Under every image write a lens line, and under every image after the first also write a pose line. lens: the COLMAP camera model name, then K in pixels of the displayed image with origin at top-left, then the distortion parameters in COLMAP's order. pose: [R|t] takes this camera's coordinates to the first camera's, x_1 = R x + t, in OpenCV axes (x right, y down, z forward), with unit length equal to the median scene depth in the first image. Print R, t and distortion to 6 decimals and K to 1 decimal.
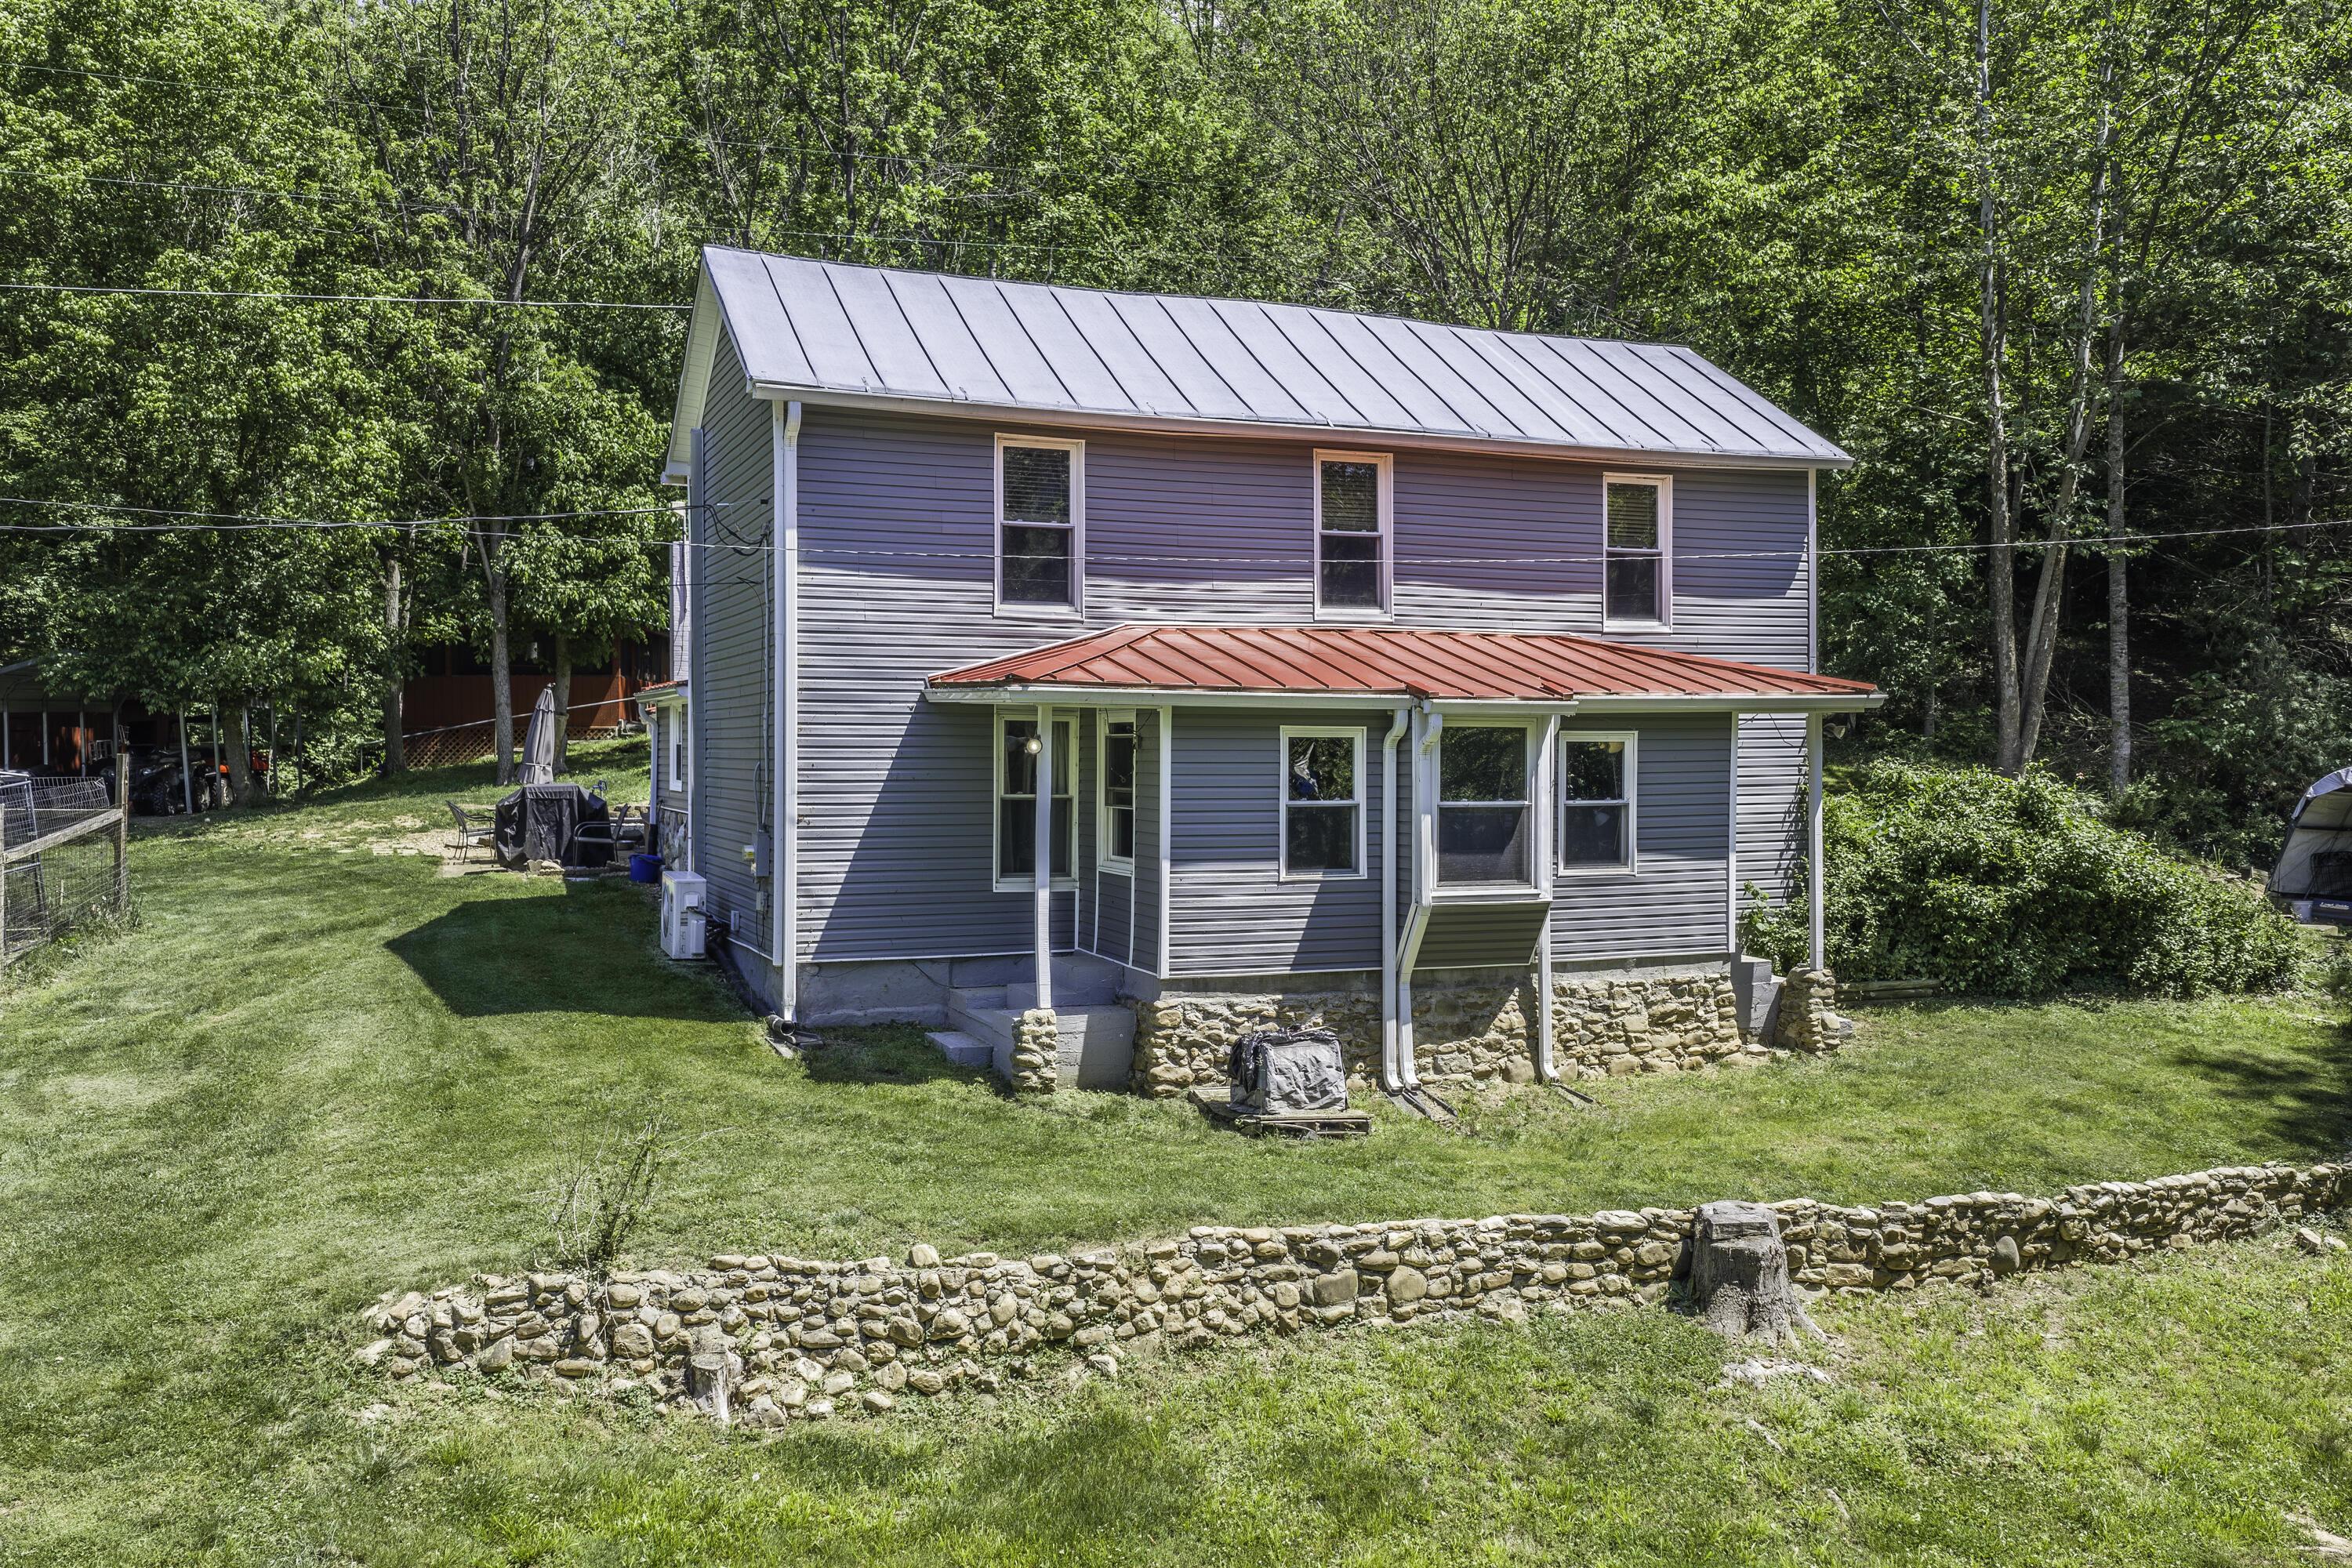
lens RADIAL K [[1989.9, 0, 1176.0], [0, 1989.9, 784.0], [0, 0, 1]] dist [0.015624, 0.021069]
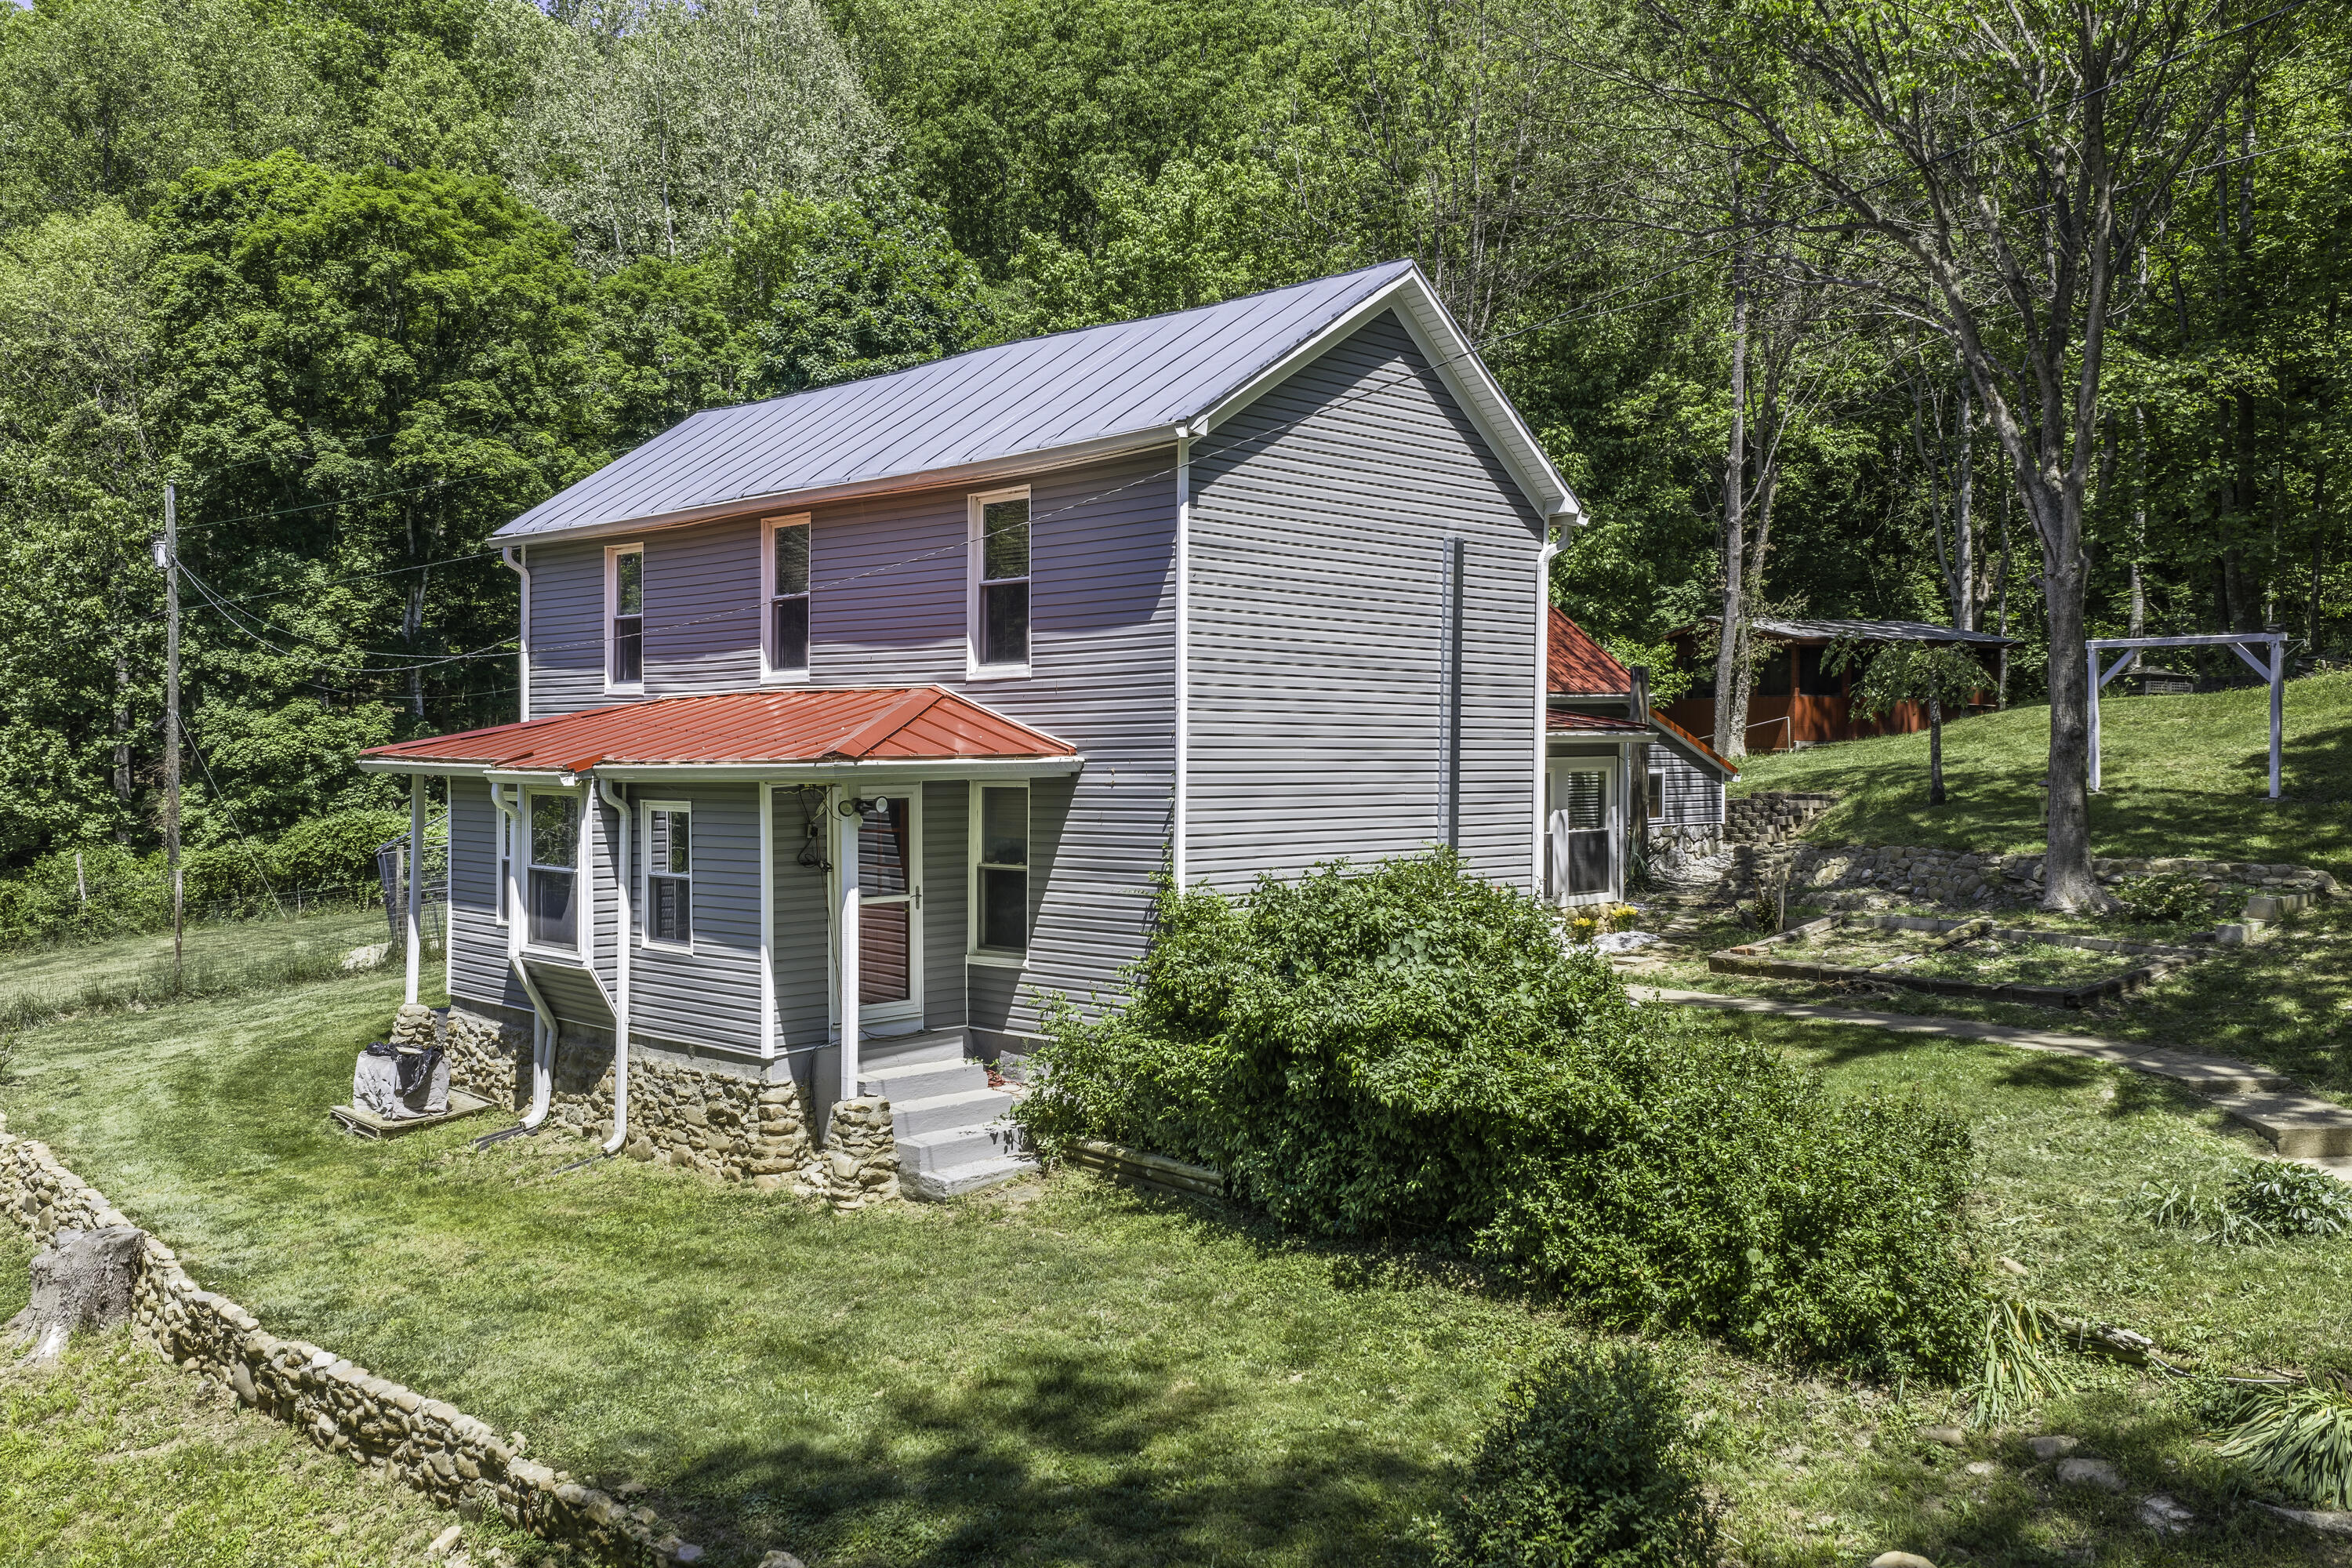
lens RADIAL K [[1989.9, 0, 1176.0], [0, 1989.9, 784.0], [0, 0, 1]] dist [0.015624, 0.021069]
pose [[0.361008, 0.019527, -0.932358, 1.168019], [-0.011360, 0.999799, 0.016541, -0.052564], [0.932493, 0.004620, 0.361157, 0.863197]]
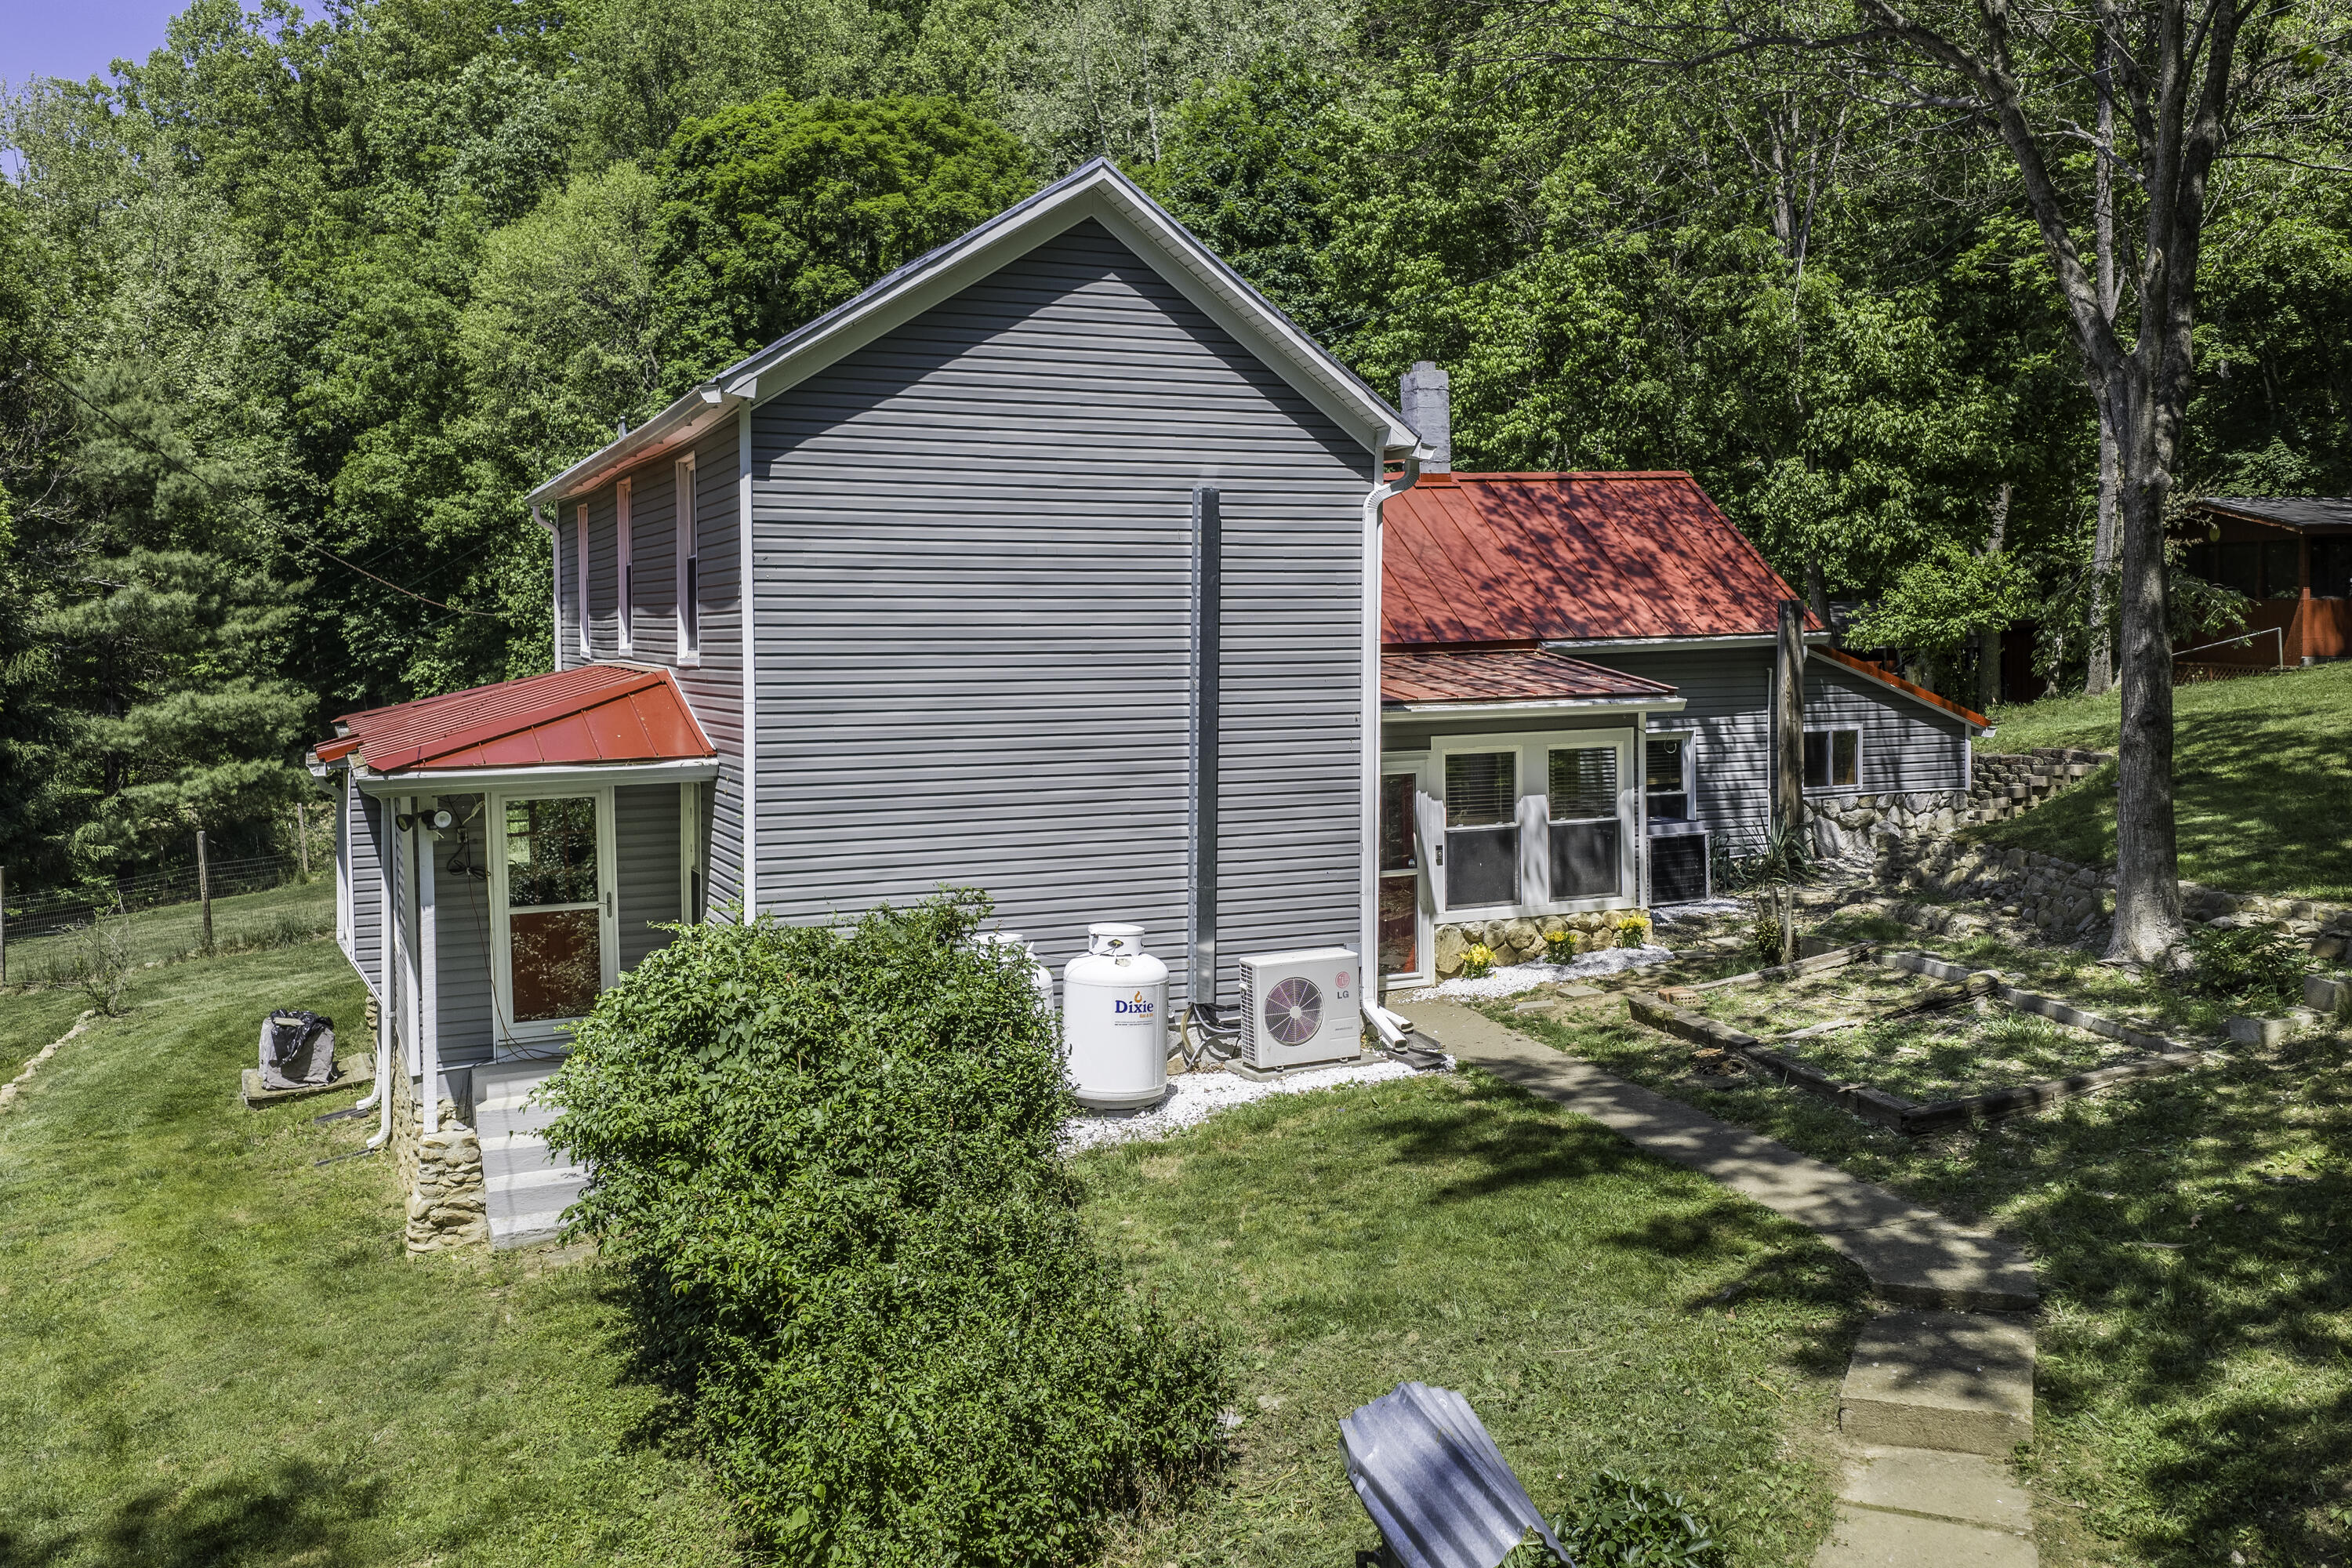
lens RADIAL K [[2029.9, 0, 1176.5], [0, 2029.9, 708.9], [0, 0, 1]] dist [-0.012456, 0.014069]
pose [[0.001146, 0.044876, -0.998992, 1.123092], [-0.001957, 0.998991, 0.044873, -0.108044], [0.999997, 0.001904, 0.001233, 1.344295]]
